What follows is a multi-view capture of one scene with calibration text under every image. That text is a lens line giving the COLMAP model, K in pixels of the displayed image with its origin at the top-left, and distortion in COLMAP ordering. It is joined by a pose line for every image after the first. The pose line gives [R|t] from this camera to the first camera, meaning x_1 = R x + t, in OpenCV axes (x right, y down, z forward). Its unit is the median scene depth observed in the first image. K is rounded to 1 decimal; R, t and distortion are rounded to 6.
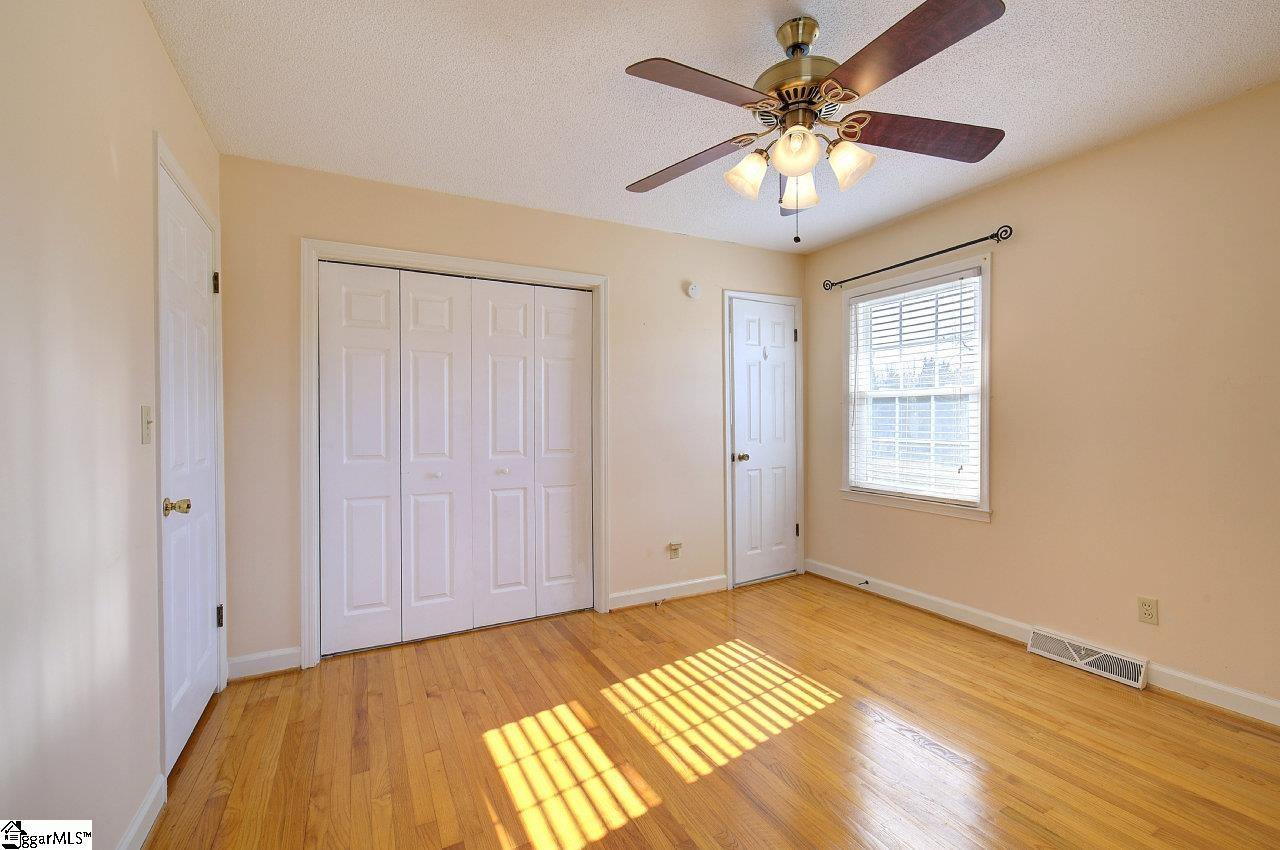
lens RADIAL K [[545.9, 0, 646.7], [0, 545.9, 426.3], [0, 0, 1]] dist [0.000249, 0.000183]
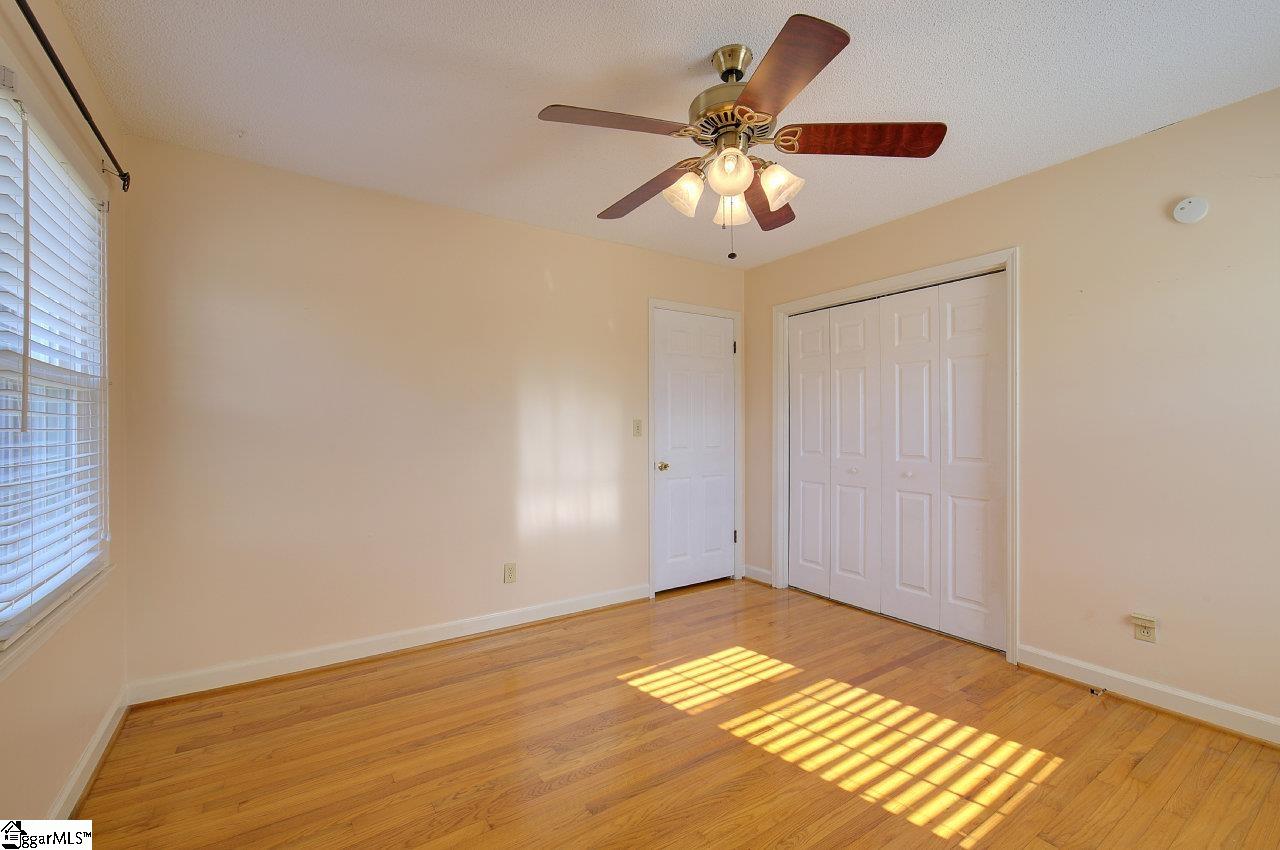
lens RADIAL K [[545.9, 0, 646.7], [0, 545.9, 426.3], [0, 0, 1]] dist [0.000249, 0.000183]
pose [[0.101379, 0.005841, -0.994831, 0.893883], [-0.005491, 0.999971, 0.005312, -0.014666], [0.994833, 0.004924, 0.101408, 0.503290]]
